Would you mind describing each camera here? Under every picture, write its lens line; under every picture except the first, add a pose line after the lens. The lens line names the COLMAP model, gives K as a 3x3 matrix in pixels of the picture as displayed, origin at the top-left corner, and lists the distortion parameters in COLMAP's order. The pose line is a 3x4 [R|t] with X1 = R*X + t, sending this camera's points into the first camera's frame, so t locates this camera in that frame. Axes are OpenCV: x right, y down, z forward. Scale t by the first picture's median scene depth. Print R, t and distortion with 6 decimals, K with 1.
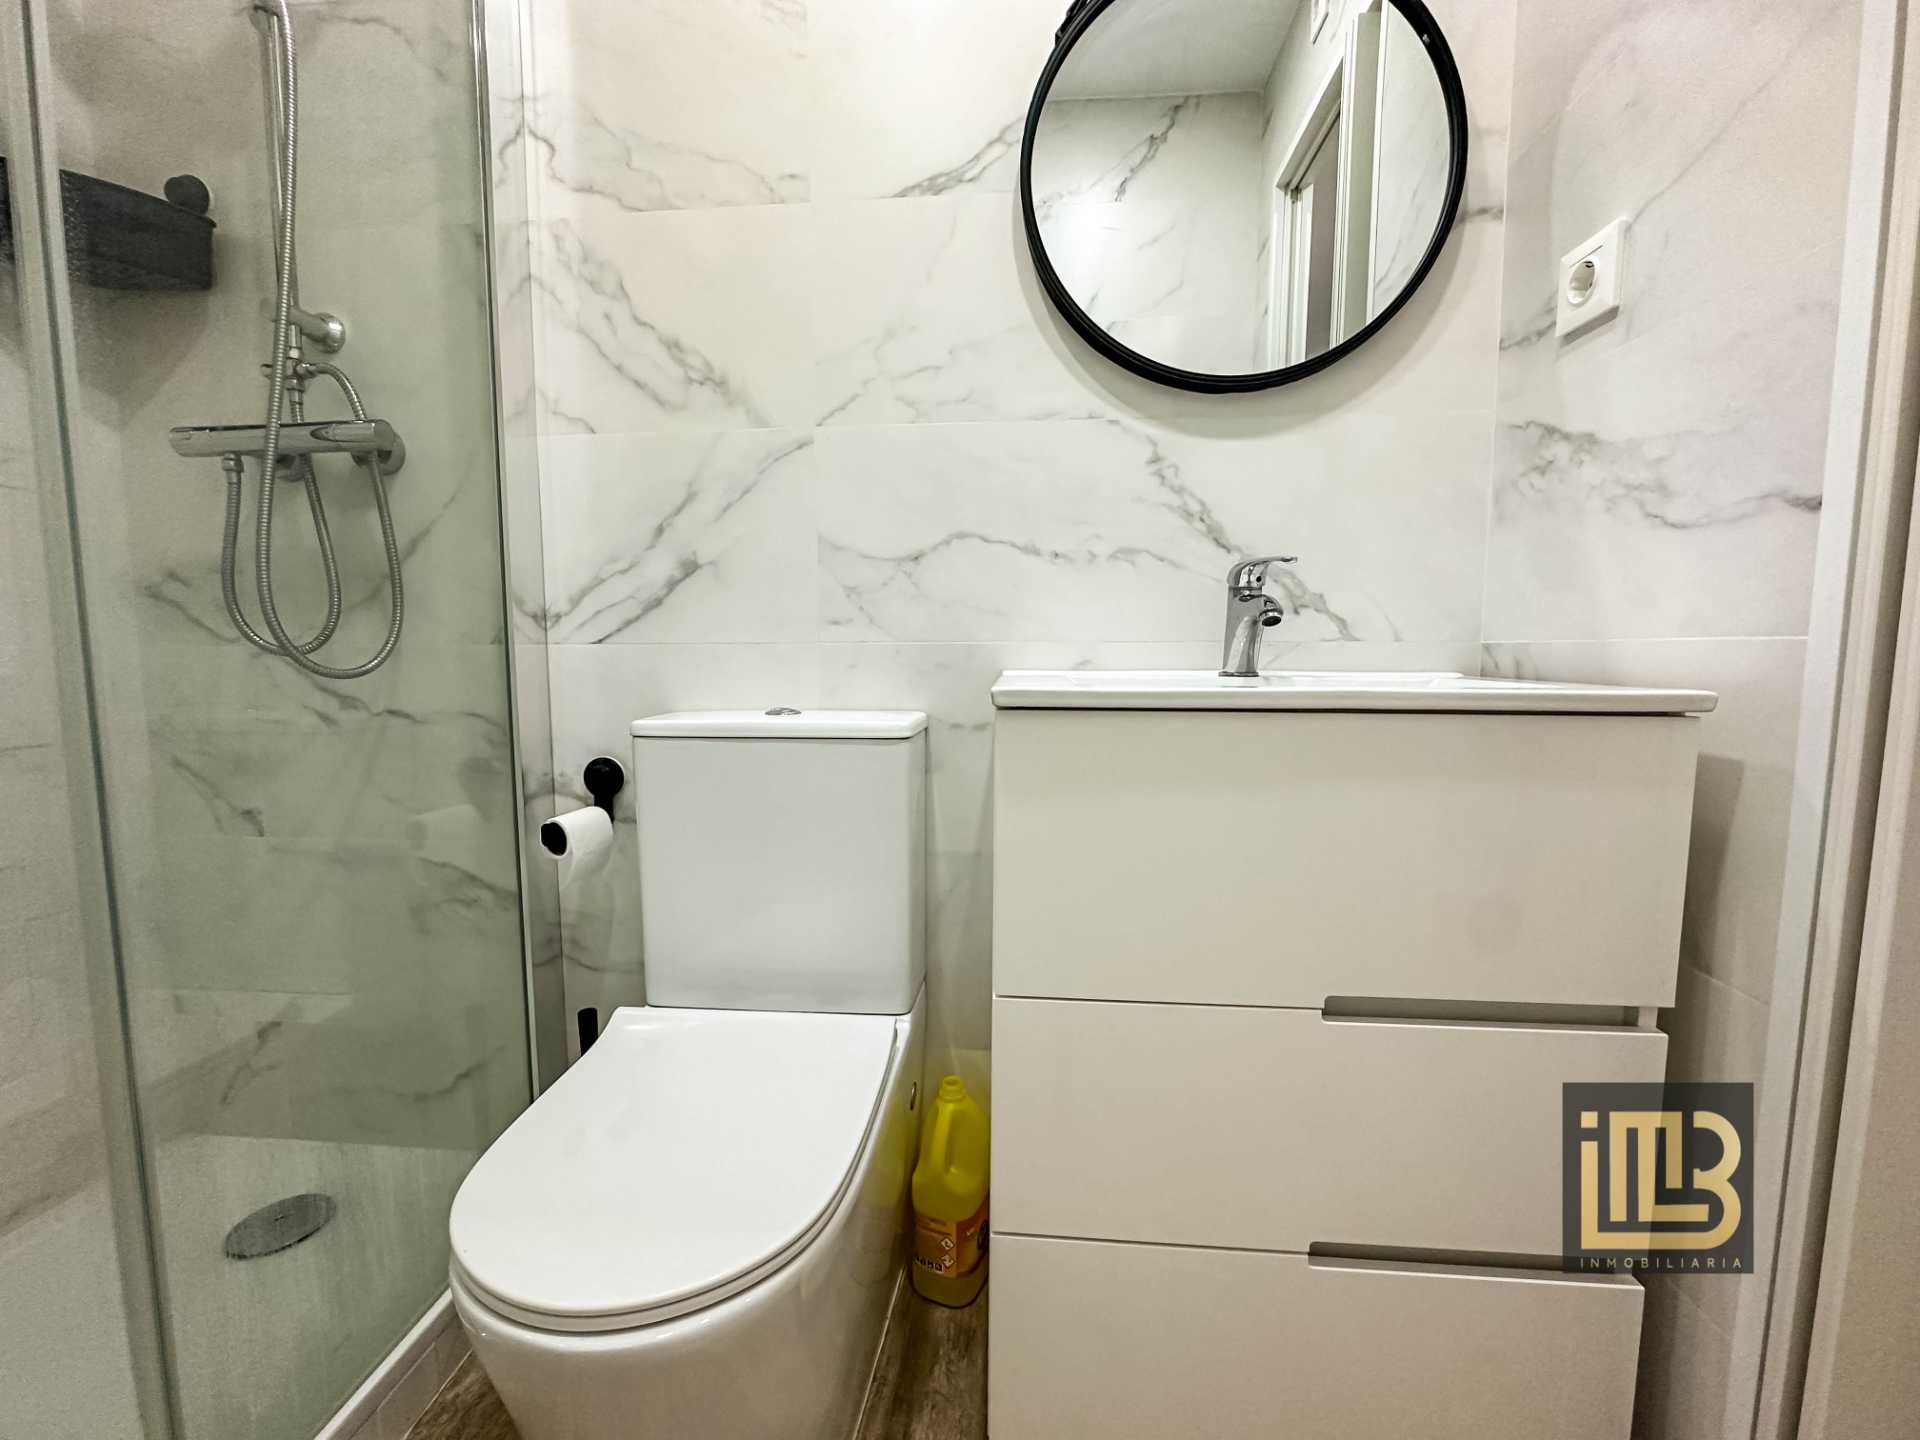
lens RADIAL K [[779.0, 0, 958.6], [0, 779.0, 719.2], [0, 0, 1]] dist [-0.018213, 0.005454]
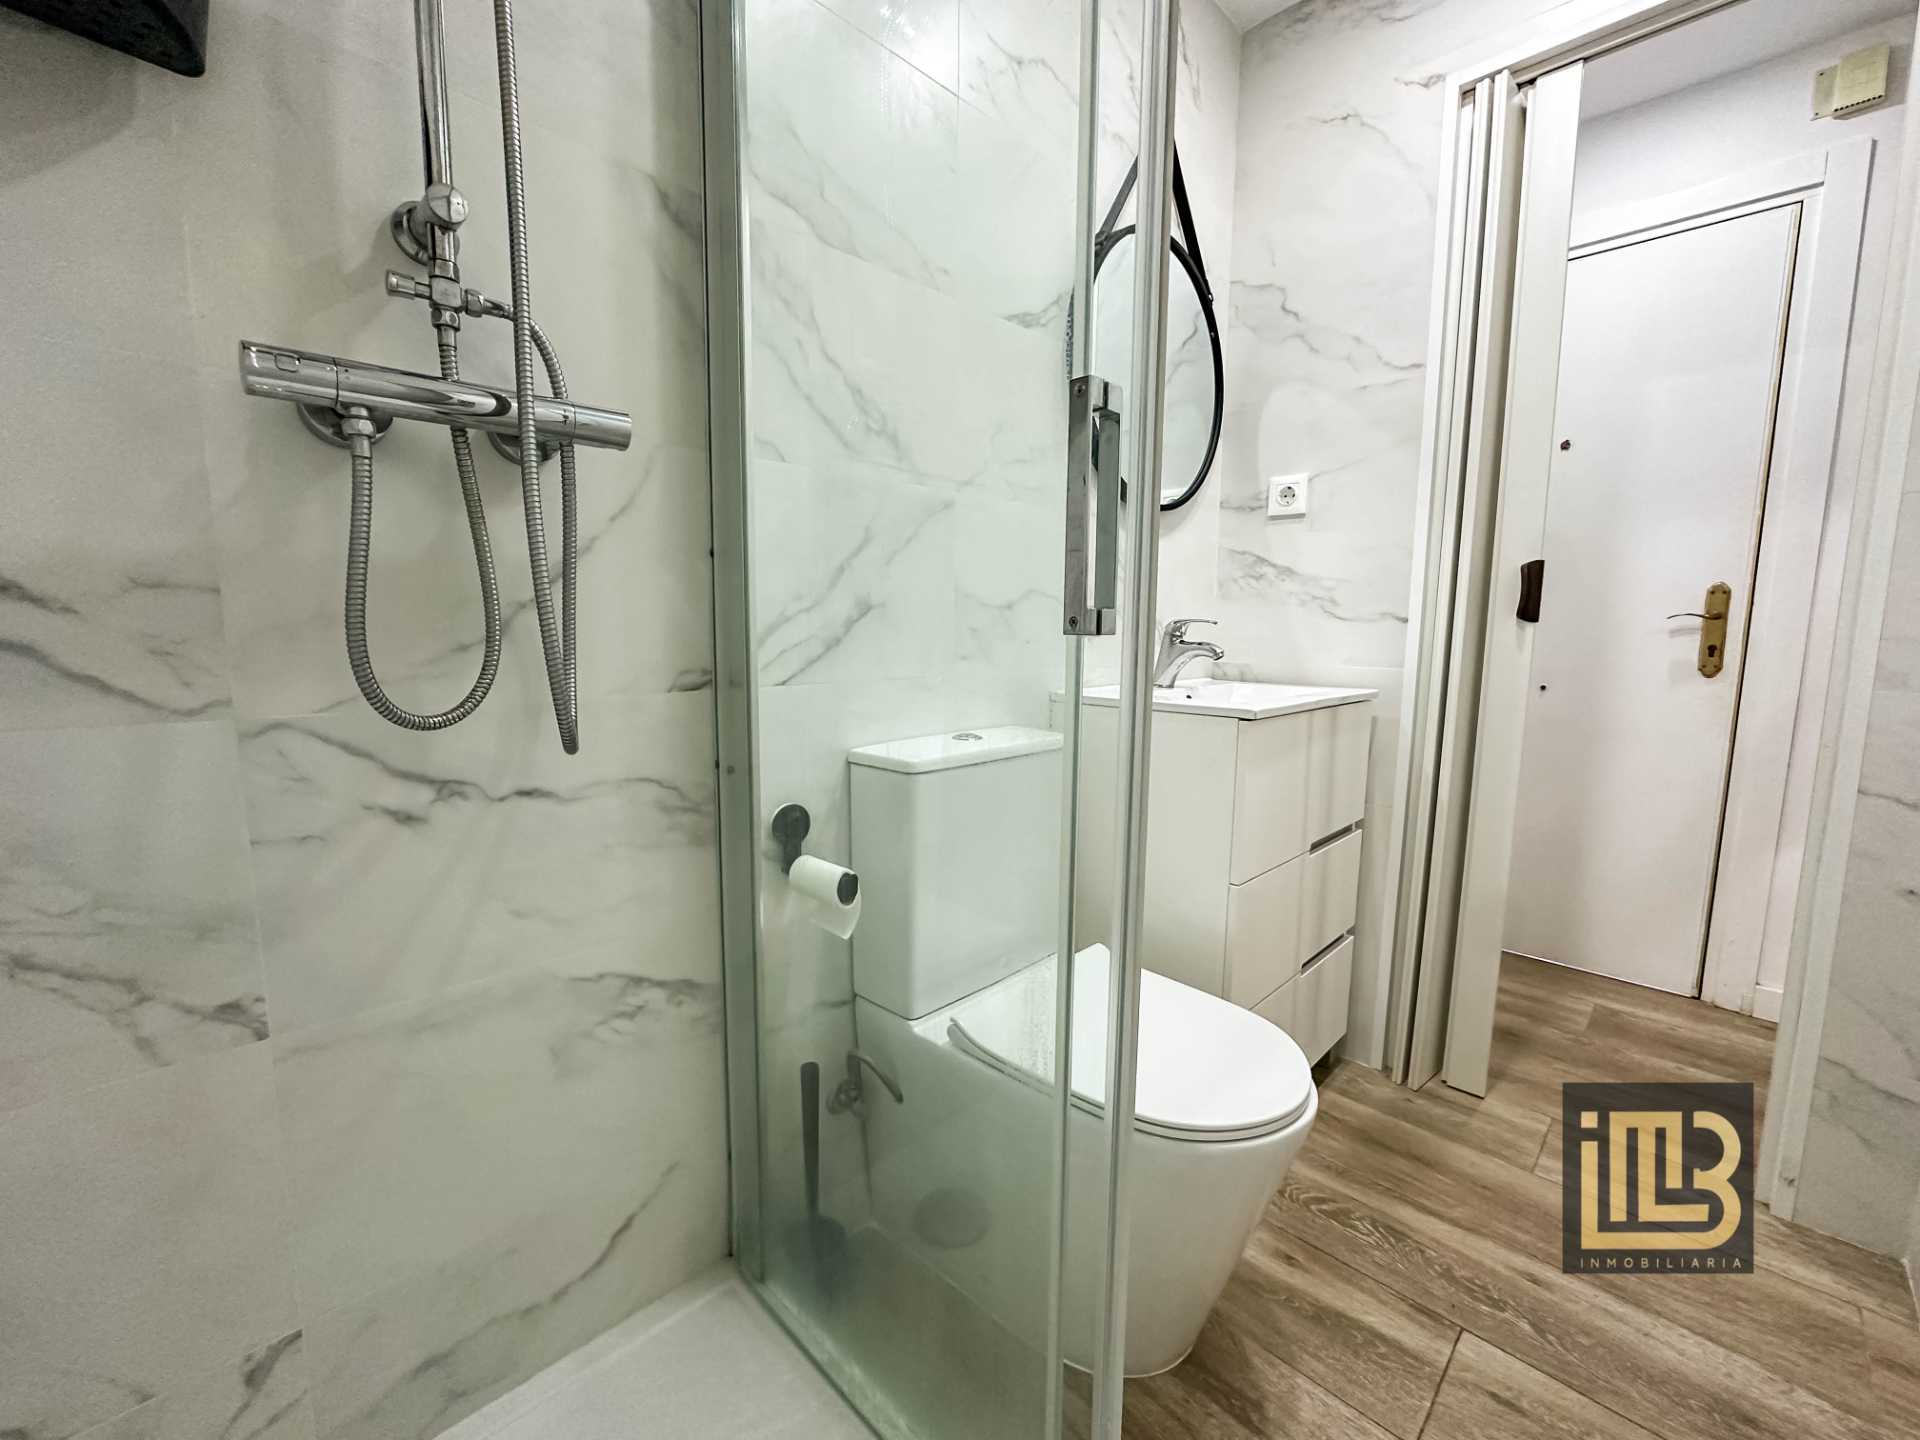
lens RADIAL K [[779.0, 0, 958.6], [0, 779.0, 719.2], [0, 0, 1]] dist [-0.018213, 0.005454]
pose [[0.644163, -0.086008, 0.760037, -1.104851], [0.059168, 0.996284, 0.062595, -0.108331], [-0.762596, 0.004648, 0.646858, 0.238509]]
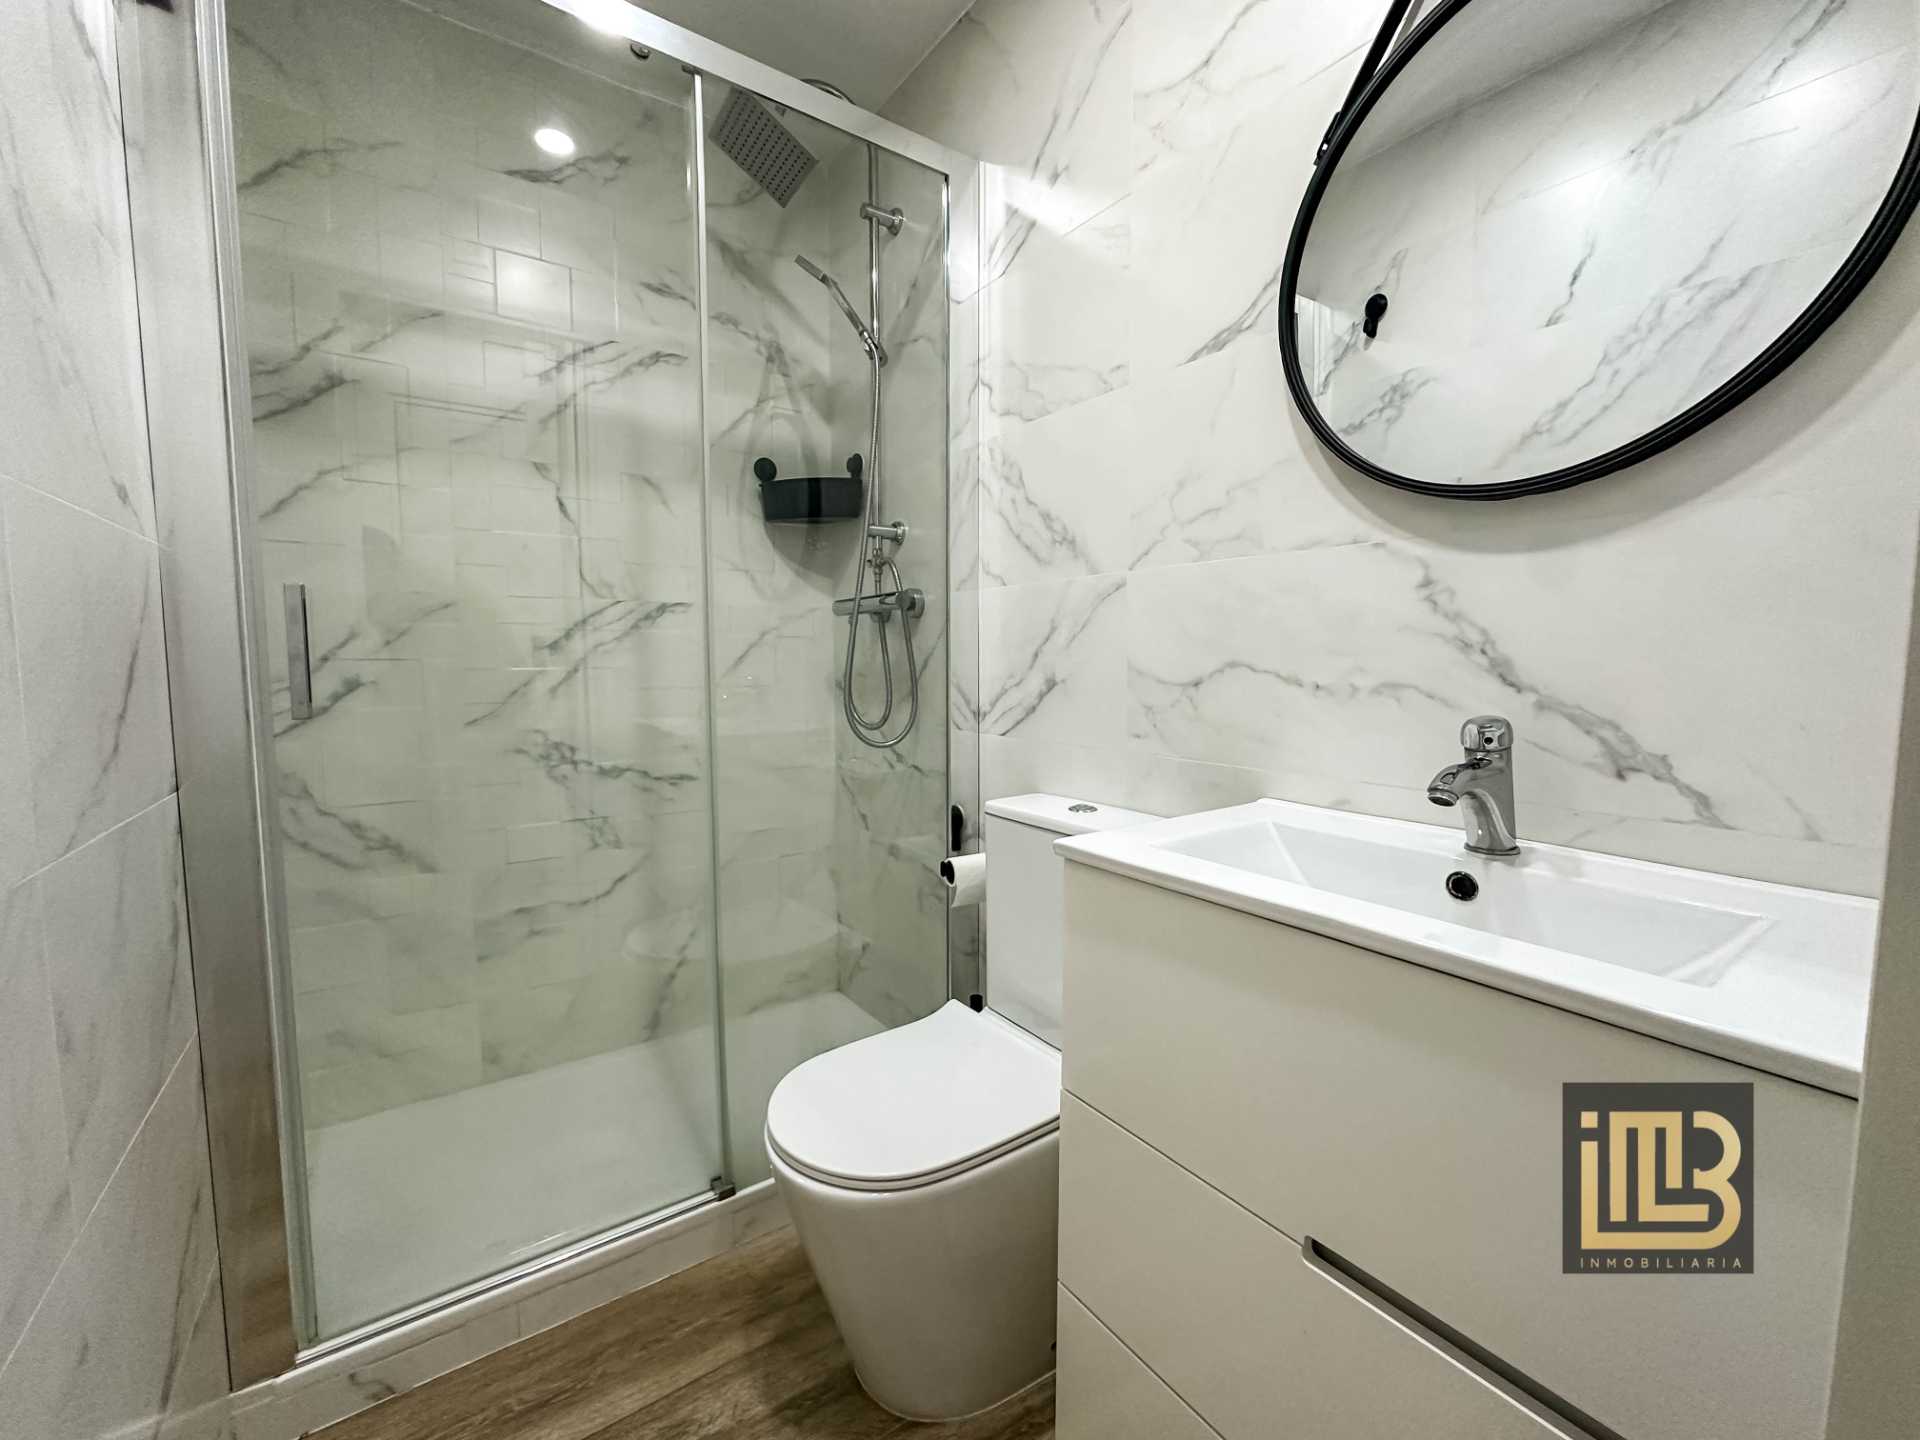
lens RADIAL K [[779.0, 0, 958.6], [0, 779.0, 719.2], [0, 0, 1]] dist [-0.018213, 0.005454]
pose [[0.645803, 0.061492, -0.761024, 0.564915], [-0.067554, 0.997444, 0.023269, -0.161707], [0.760510, 0.036383, 0.648306, 0.043932]]
